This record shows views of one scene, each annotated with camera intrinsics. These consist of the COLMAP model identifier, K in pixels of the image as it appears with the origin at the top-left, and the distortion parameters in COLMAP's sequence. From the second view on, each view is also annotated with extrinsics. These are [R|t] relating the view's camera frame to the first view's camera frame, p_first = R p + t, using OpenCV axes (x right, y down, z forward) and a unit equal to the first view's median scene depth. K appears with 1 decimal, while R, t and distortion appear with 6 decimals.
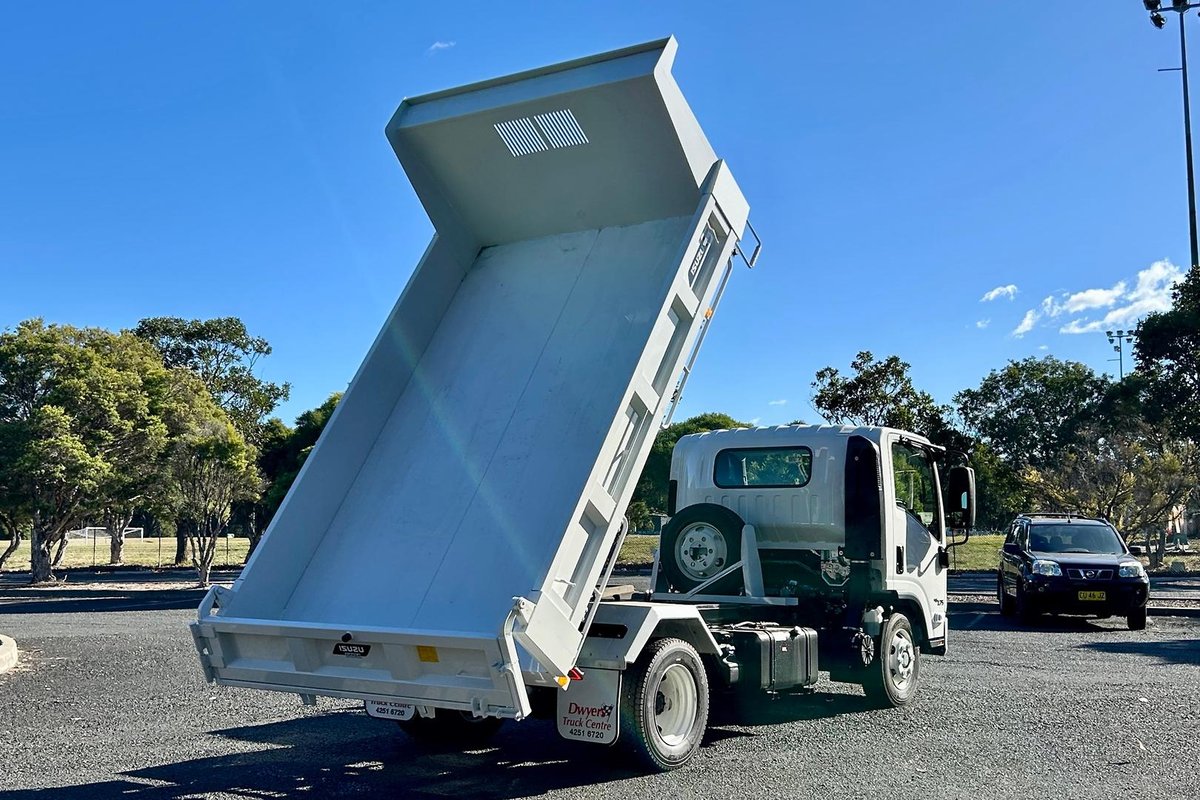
lens RADIAL K [[1438.5, 0, 597.3], [0, 1438.5, 377.2], [0, 0, 1]] dist [0.183713, -0.861779]
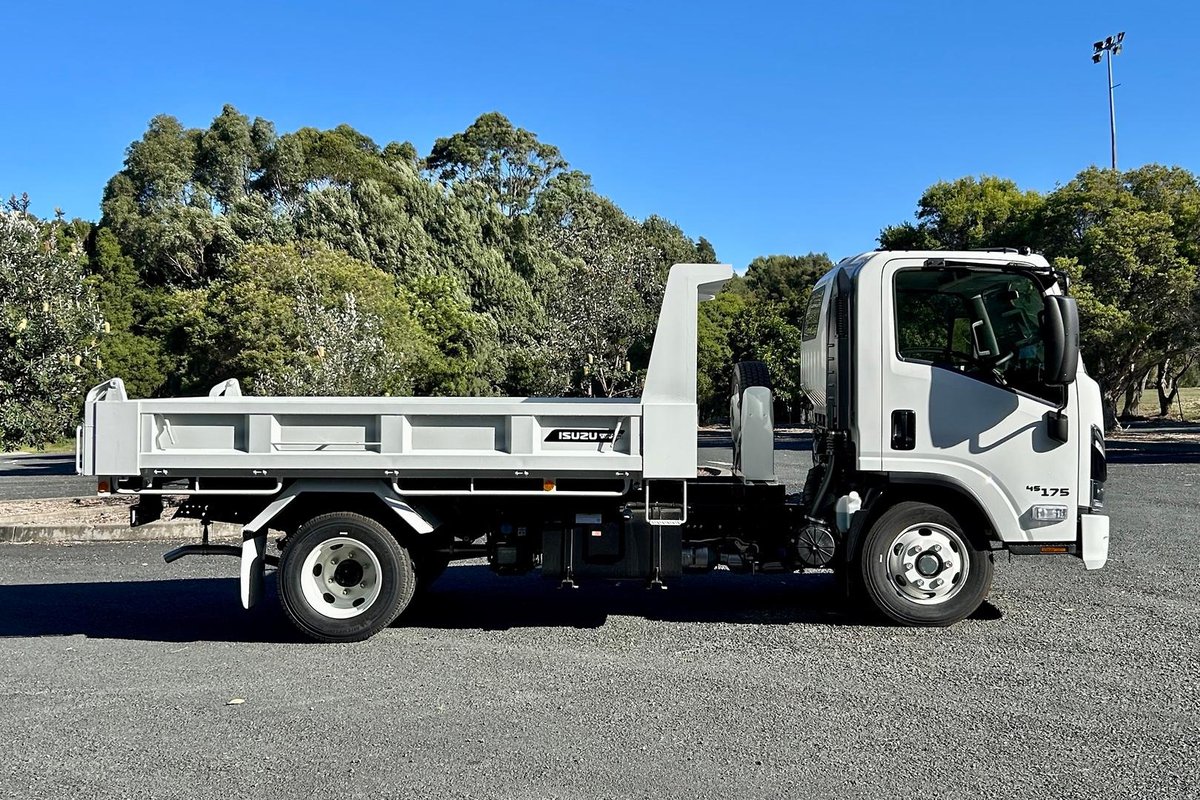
lens RADIAL K [[1447.6, 0, 600.0], [0, 1447.6, 400.0], [0, 0, 1]] dist [0.060613, -0.304807]
pose [[0.591832, -0.005481, -0.806043, 0.236166], [0.104703, 0.992028, 0.070133, 0.013232], [0.799232, -0.125902, 0.587688, 0.141321]]
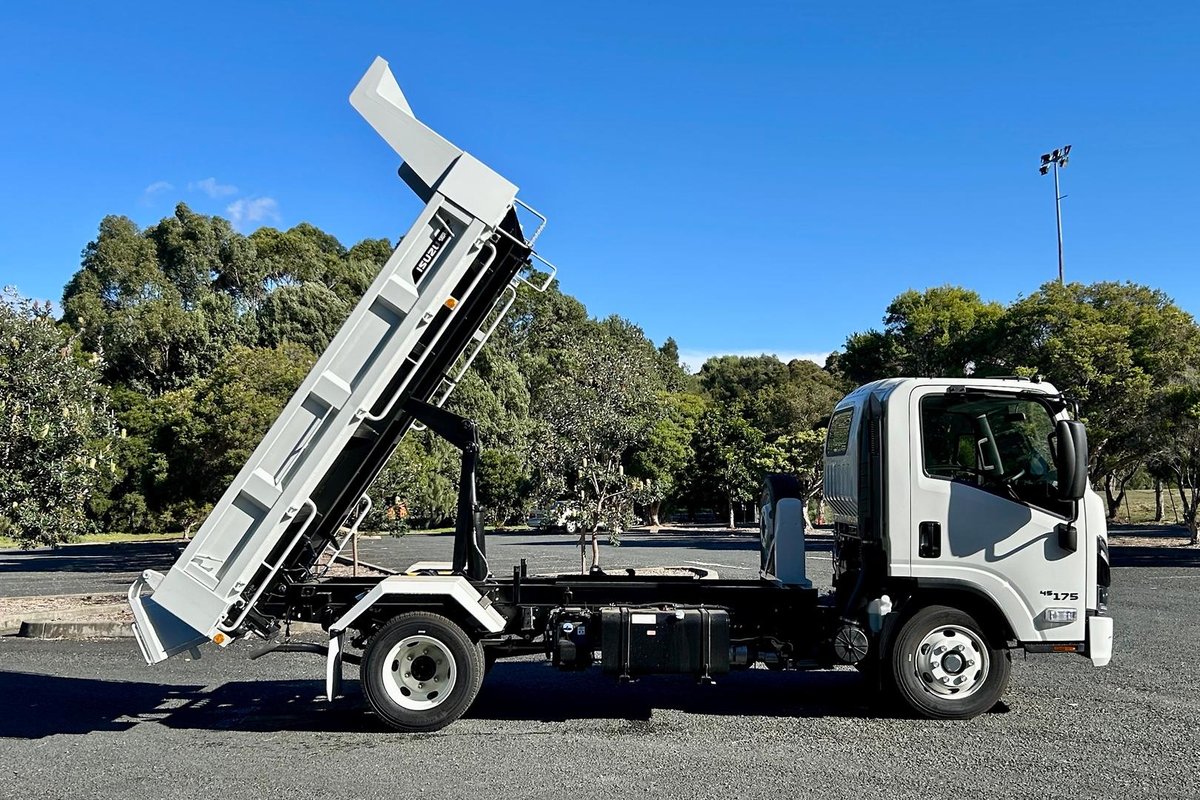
lens RADIAL K [[1442.7, 0, 586.3], [0, 1442.7, 397.2], [0, 0, 1]] dist [0.063099, -0.325042]
pose [[0.612094, -0.055989, -0.788800, 0.244637], [0.096565, 0.995317, 0.004285, 0.006904], [0.784867, -0.078793, 0.614634, 0.110798]]
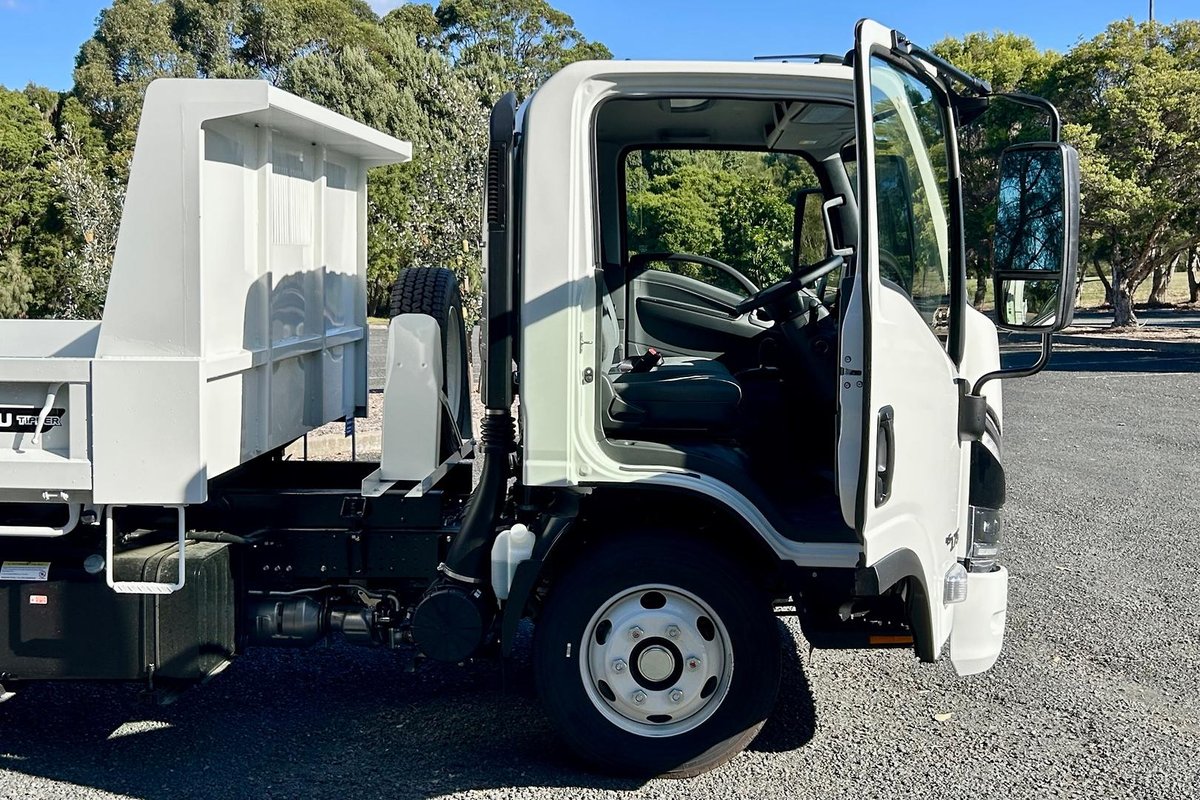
lens RADIAL K [[1461.6, 0, 602.6], [0, 1461.6, 419.2], [0, 0, 1]] dist [0.033786, -0.005149]
pose [[0.580961, 0.072818, -0.810668, 0.171838], [0.103306, 0.981338, 0.162182, 0.020913], [0.807349, -0.177968, 0.562597, 0.254131]]
